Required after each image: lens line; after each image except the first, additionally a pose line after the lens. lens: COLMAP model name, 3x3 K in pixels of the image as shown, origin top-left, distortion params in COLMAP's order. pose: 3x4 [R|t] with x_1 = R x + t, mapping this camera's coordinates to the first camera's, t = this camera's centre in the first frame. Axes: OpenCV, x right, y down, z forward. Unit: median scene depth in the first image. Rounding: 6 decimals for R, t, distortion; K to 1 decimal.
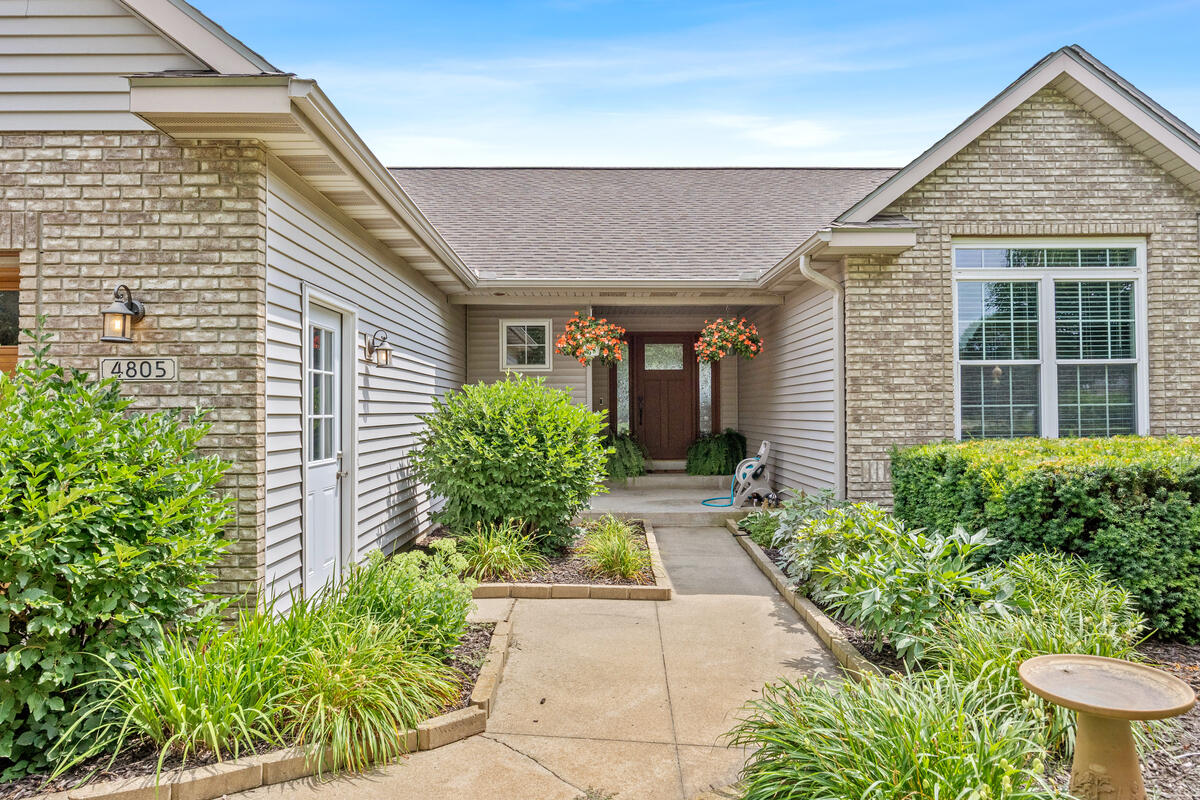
lens RADIAL K [[685.8, 0, 606.3], [0, 685.8, 396.3], [0, 0, 1]] dist [-0.002922, 0.000798]
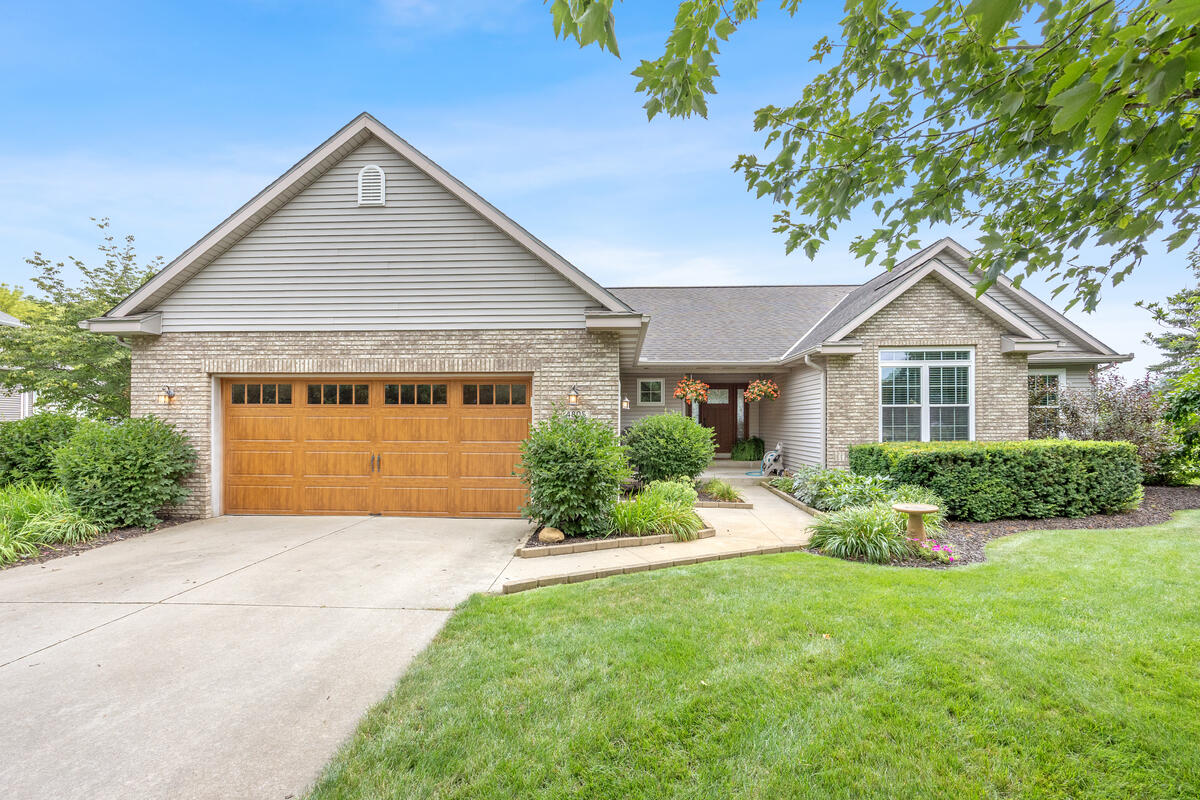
lens RADIAL K [[484.0, 0, 605.8], [0, 484.0, 418.3], [0, 0, 1]] dist [0.004303, 0.000301]
pose [[0.998486, 0.003698, -0.054882, -0.256894], [-0.002944, 0.999900, 0.013819, -0.028610], [0.054928, -0.013637, 0.998397, -0.548938]]
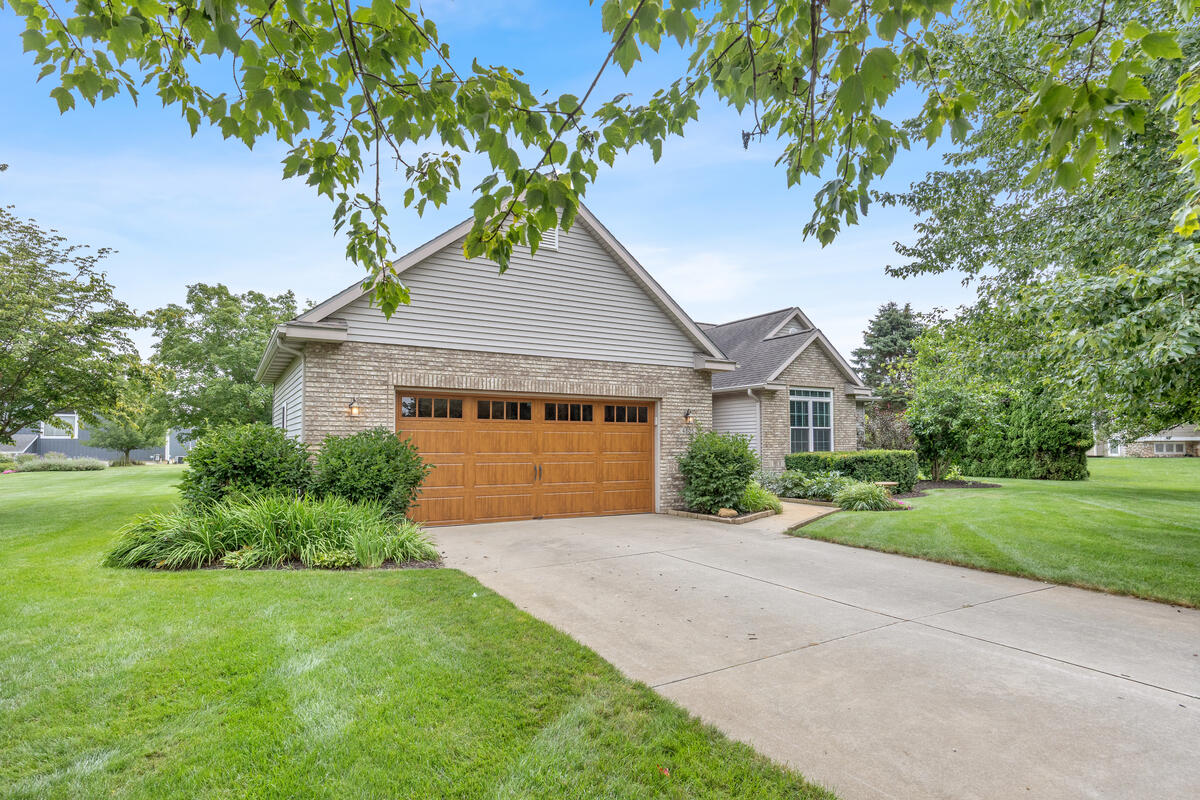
lens RADIAL K [[622.3, 0, 595.7], [0, 622.3, 411.4], [0, 0, 1]] dist [-0.000042, -0.000025]
pose [[0.871228, 0.029867, 0.489968, -1.581048], [-0.015661, 0.999330, -0.033070, -0.014603], [-0.490628, 0.021138, 0.871113, -0.971200]]
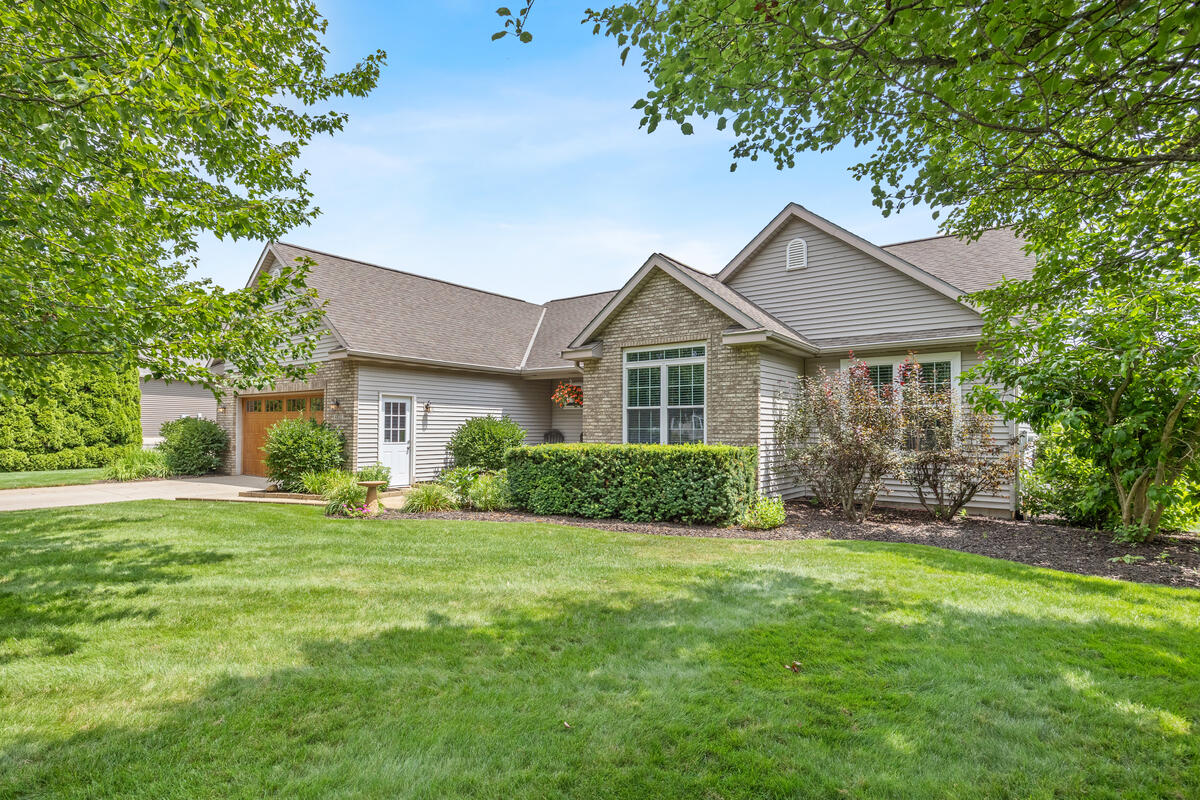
lens RADIAL K [[603.6, 0, 602.9], [0, 603.6, 406.2], [0, 0, 1]] dist [0.002359, 0.000137]
pose [[0.781114, -0.009817, -0.624311, 1.610923], [0.004546, 0.999939, -0.010037, -0.035952], [0.624372, 0.005002, 0.781111, -0.483226]]
